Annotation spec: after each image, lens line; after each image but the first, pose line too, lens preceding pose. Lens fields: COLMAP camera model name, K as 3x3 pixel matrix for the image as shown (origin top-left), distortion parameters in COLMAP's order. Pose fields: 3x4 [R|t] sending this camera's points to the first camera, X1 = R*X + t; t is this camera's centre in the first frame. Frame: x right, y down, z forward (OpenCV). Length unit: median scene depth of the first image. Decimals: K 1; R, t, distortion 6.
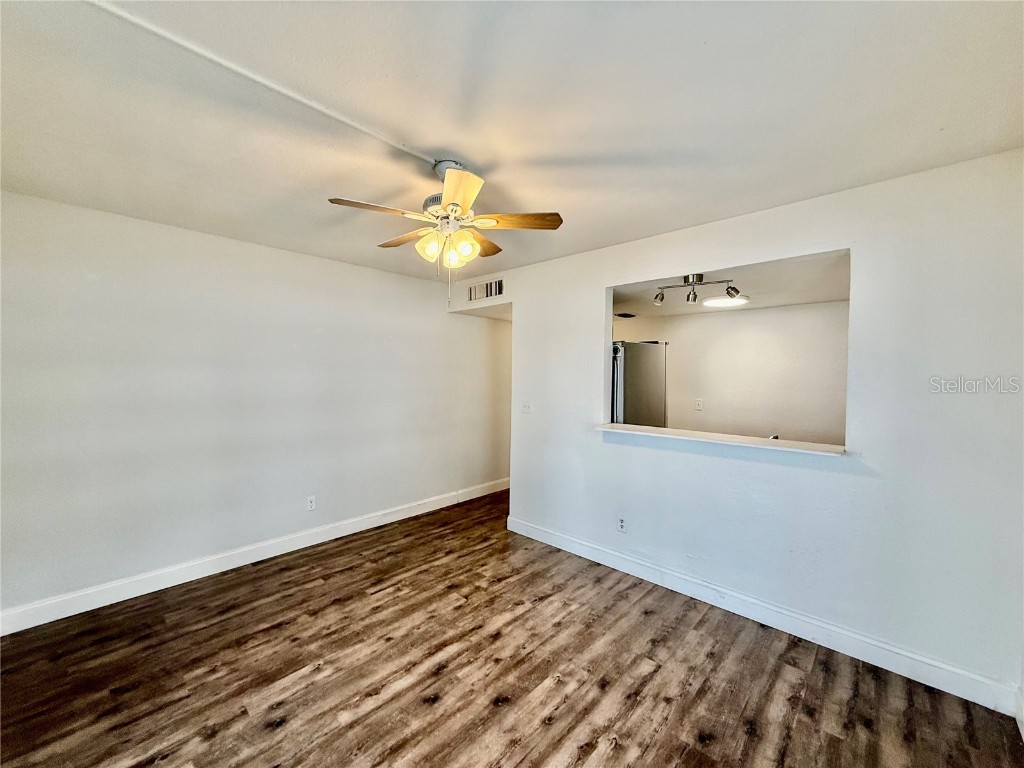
lens RADIAL K [[407.4, 0, 512.3], [0, 407.4, 385.0], [0, 0, 1]] dist [0.001280, -0.000313]
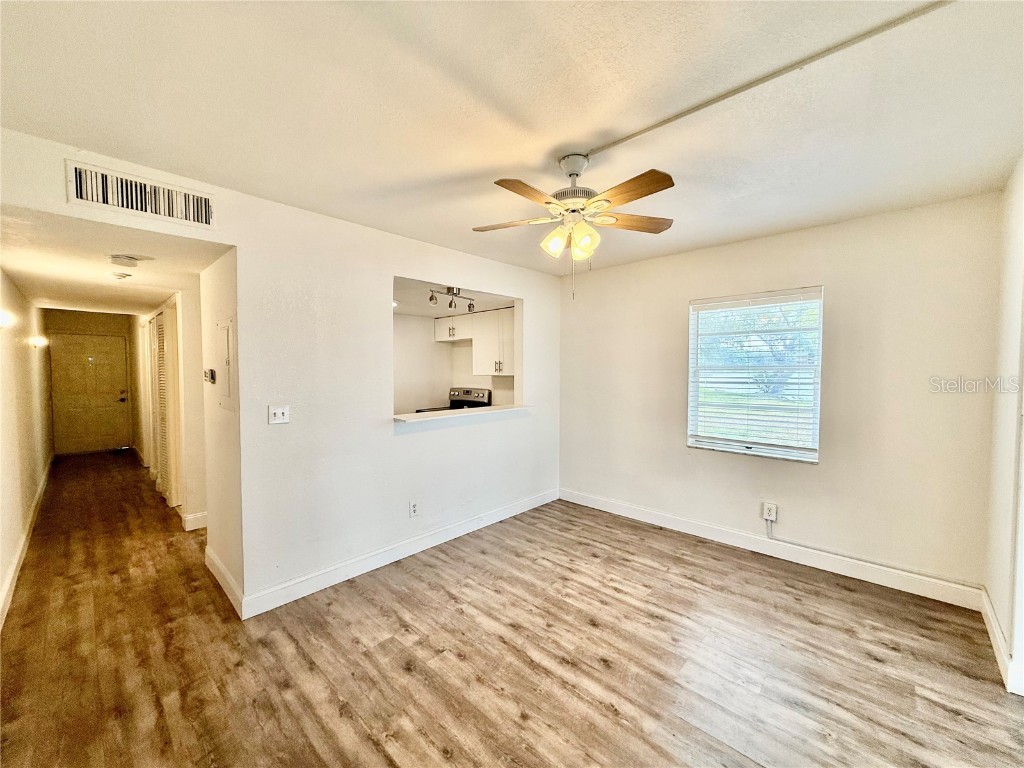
lens RADIAL K [[407.4, 0, 506.9], [0, 407.4, 384.6], [0, 0, 1]] dist [0.001280, -0.000313]
pose [[0.007262, -0.045879, 0.998921, -0.958030], [0.026291, 0.998610, 0.045674, -0.023726], [-0.999628, 0.025931, 0.008458, 0.940626]]
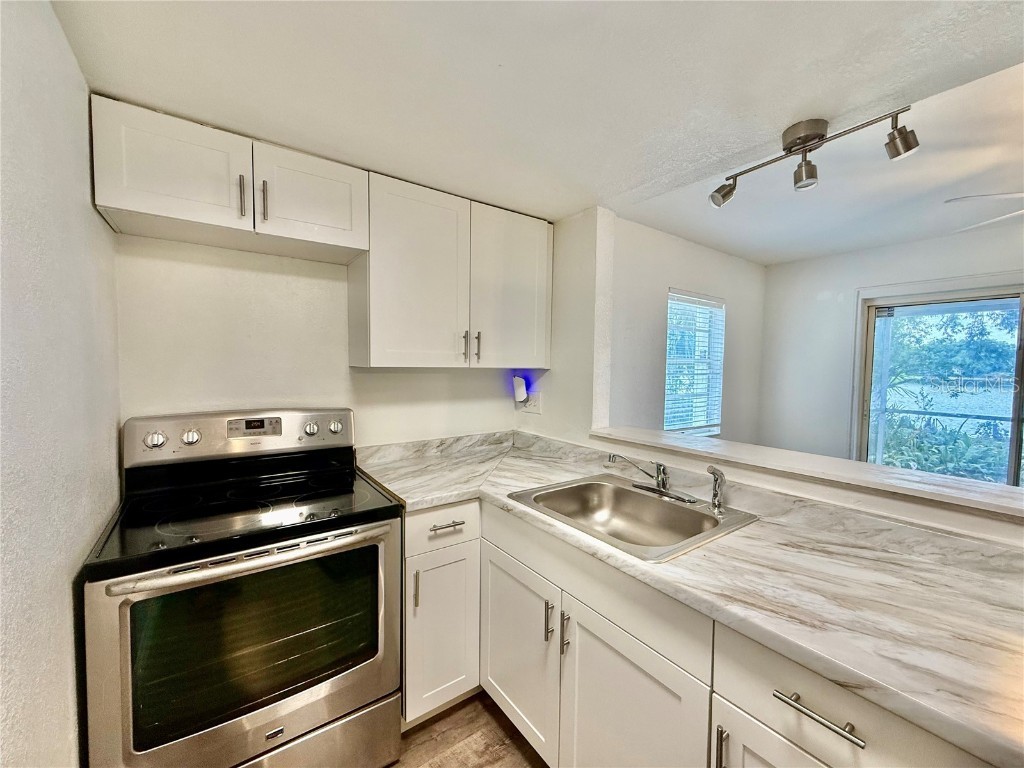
lens RADIAL K [[407.4, 0, 511.1], [0, 407.4, 383.9], [0, 0, 1]] dist [0.001280, -0.000313]
pose [[-0.983252, -0.030898, 0.179614, 0.782750], [-0.018577, 0.997382, 0.069882, -0.003070], [-0.181304, 0.065374, -0.981252, 1.741540]]
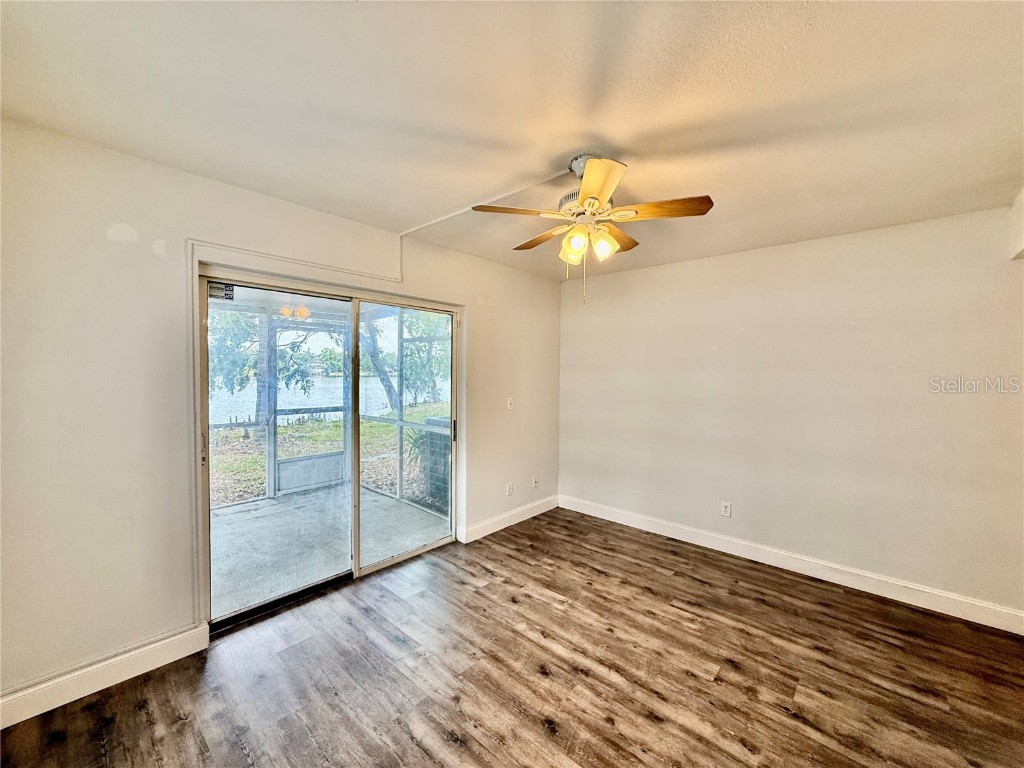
lens RADIAL K [[407.4, 0, 505.8], [0, 407.4, 387.1], [0, 0, 1]] dist [0.001280, -0.000313]
pose [[0.009462, 0.029829, -0.999510, 0.664017], [-0.035524, 0.998934, 0.029475, -0.014360], [0.999324, 0.035227, 0.010511, 0.653394]]
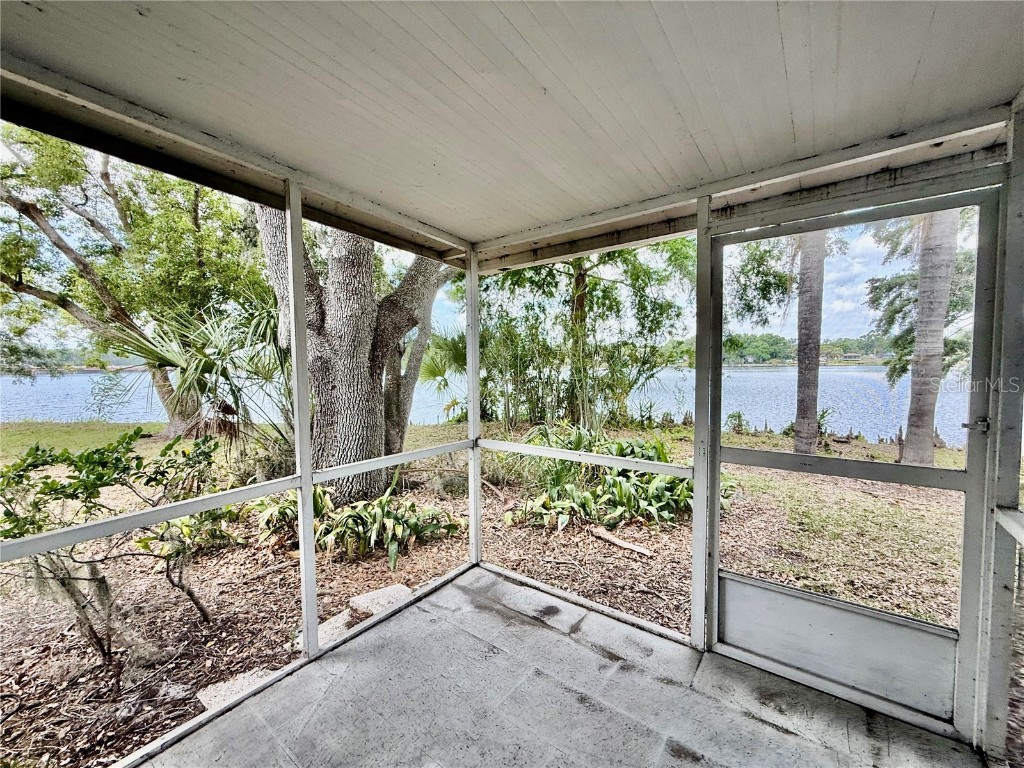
lens RADIAL K [[407.4, 0, 510.5], [0, 407.4, 386.4], [0, 0, 1]] dist [0.001280, -0.000313]
pose [[-0.994101, 0.012196, -0.107771, -0.830357], [0.003602, 0.996821, 0.079588, 0.008655], [0.108399, 0.078730, -0.990985, 0.309186]]
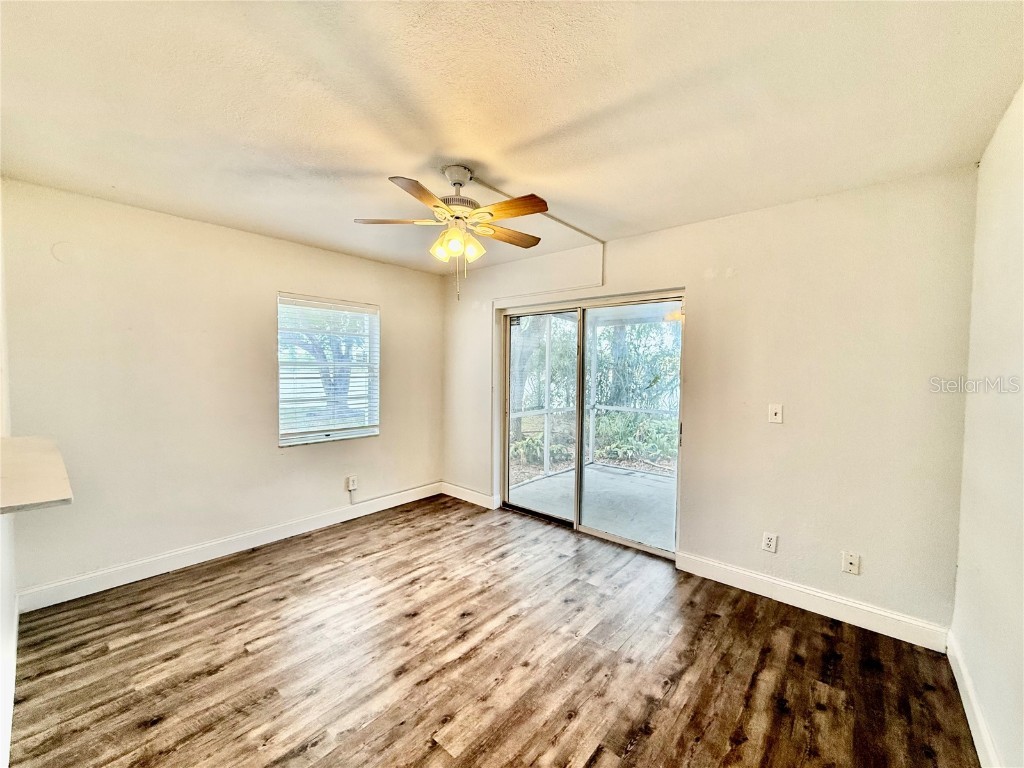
lens RADIAL K [[407.4, 0, 513.1], [0, 407.4, 383.1], [0, 0, 1]] dist [0.001280, -0.000313]
pose [[-0.998664, -0.016979, -0.048798, -0.206986], [-0.019831, 0.998086, 0.058569, -0.028656], [0.047710, 0.059458, -0.997090, 1.710833]]
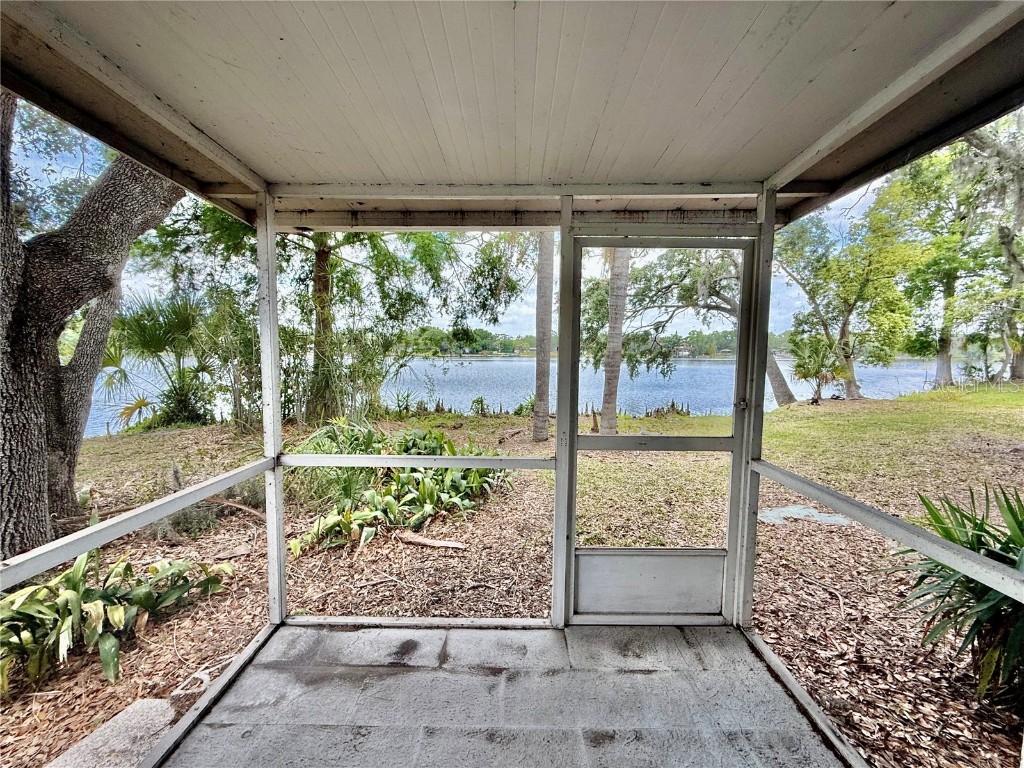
lens RADIAL K [[407.4, 0, 508.9], [0, 407.4, 385.6], [0, 0, 1]] dist [0.001280, -0.000313]
pose [[-0.735913, 0.042820, -0.675721, -0.640606], [-0.030663, 0.994866, 0.096439, 0.008391], [0.676381, 0.091691, -0.730822, 0.088116]]
